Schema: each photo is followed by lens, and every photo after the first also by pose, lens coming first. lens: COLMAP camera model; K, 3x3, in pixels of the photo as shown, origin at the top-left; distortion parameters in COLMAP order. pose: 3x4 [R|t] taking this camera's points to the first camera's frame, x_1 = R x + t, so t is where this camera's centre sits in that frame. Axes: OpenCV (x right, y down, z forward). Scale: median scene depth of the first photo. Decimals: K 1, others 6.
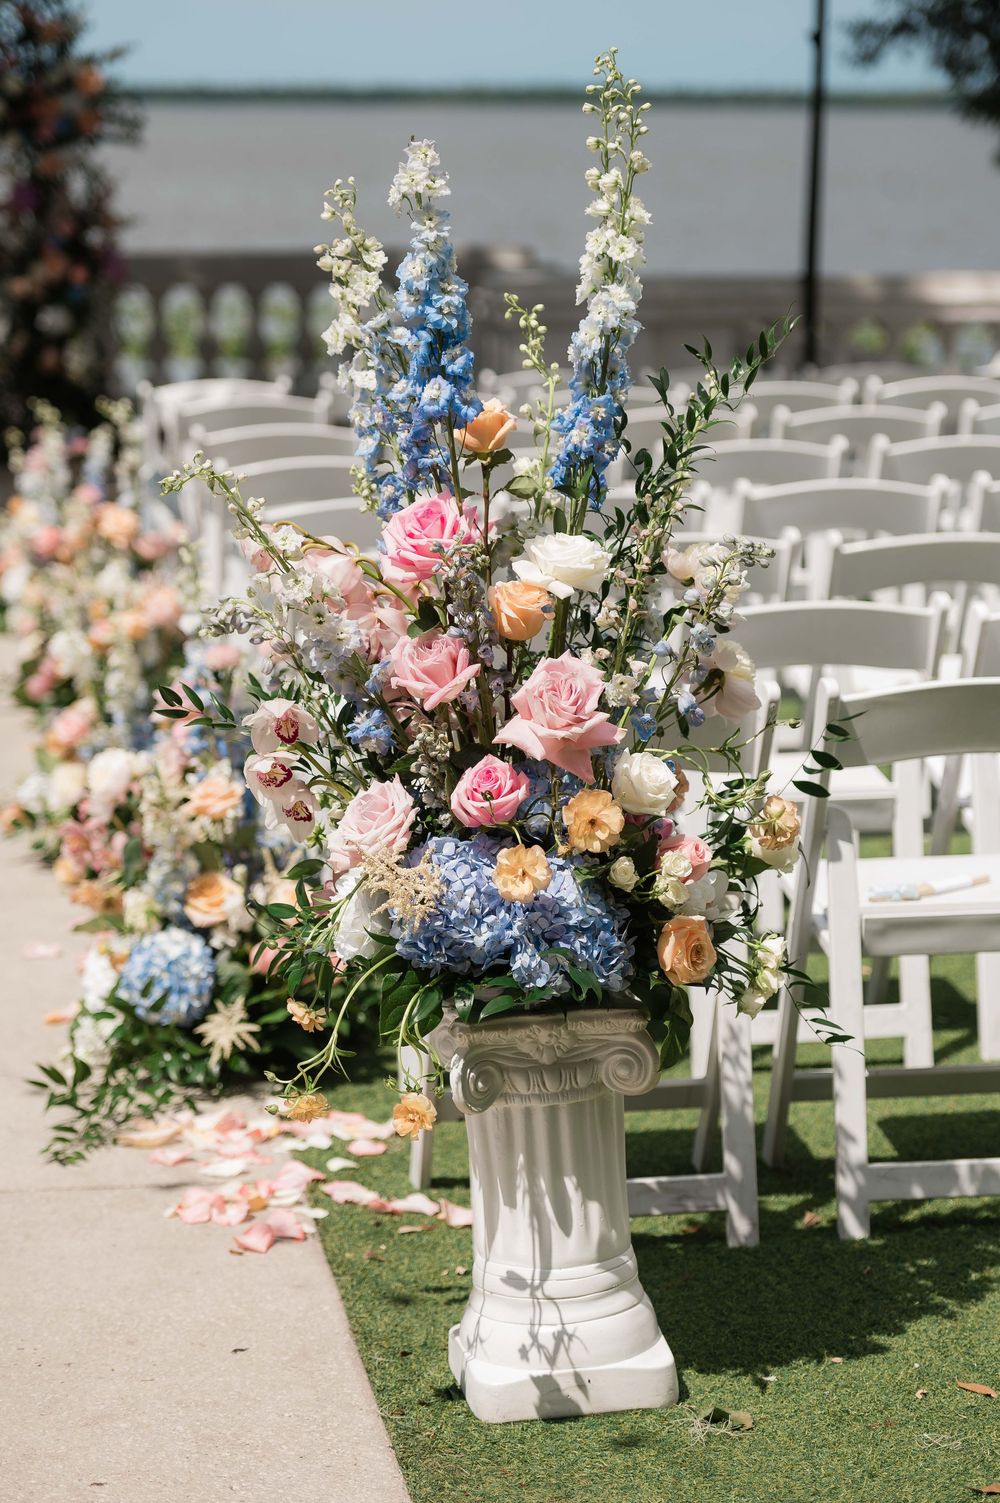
lens RADIAL K [[3562.0, 0, 498.1], [0, 3562.0, 750.2], [0, 0, 1]] dist [0.108997, 0.000000]
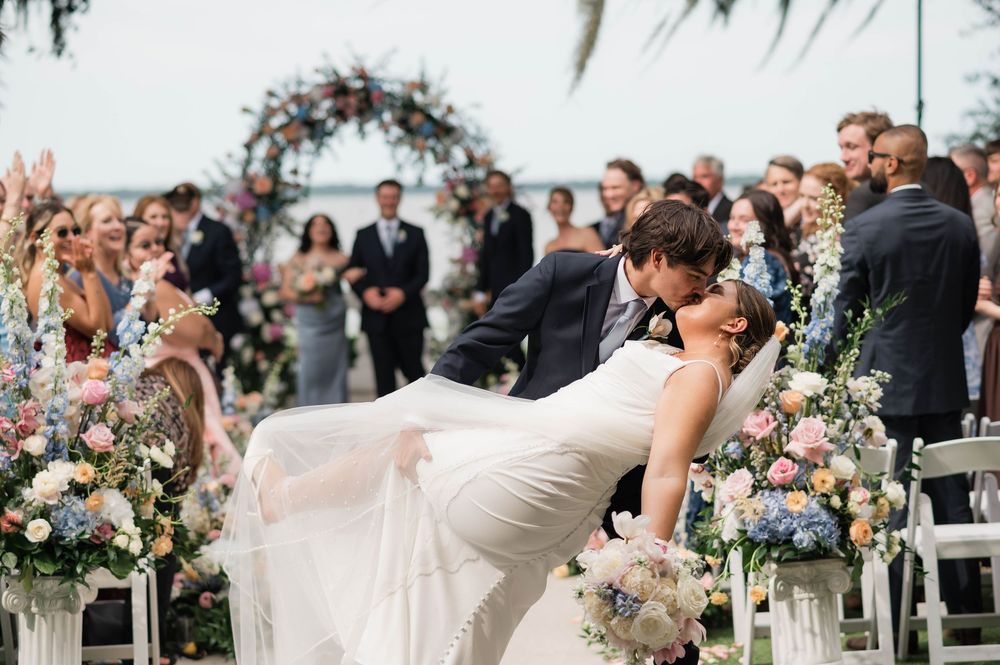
lens RADIAL K [[2489.5, 0, 501.3], [0, 2489.5, 331.1], [0, 0, 1]] dist [0.236082, 0.000000]
pose [[0.995968, -0.021218, -0.087161, -0.045741], [0.010493, 0.992511, -0.121704, 0.130157], [0.089091, 0.120298, 0.988732, -0.834759]]
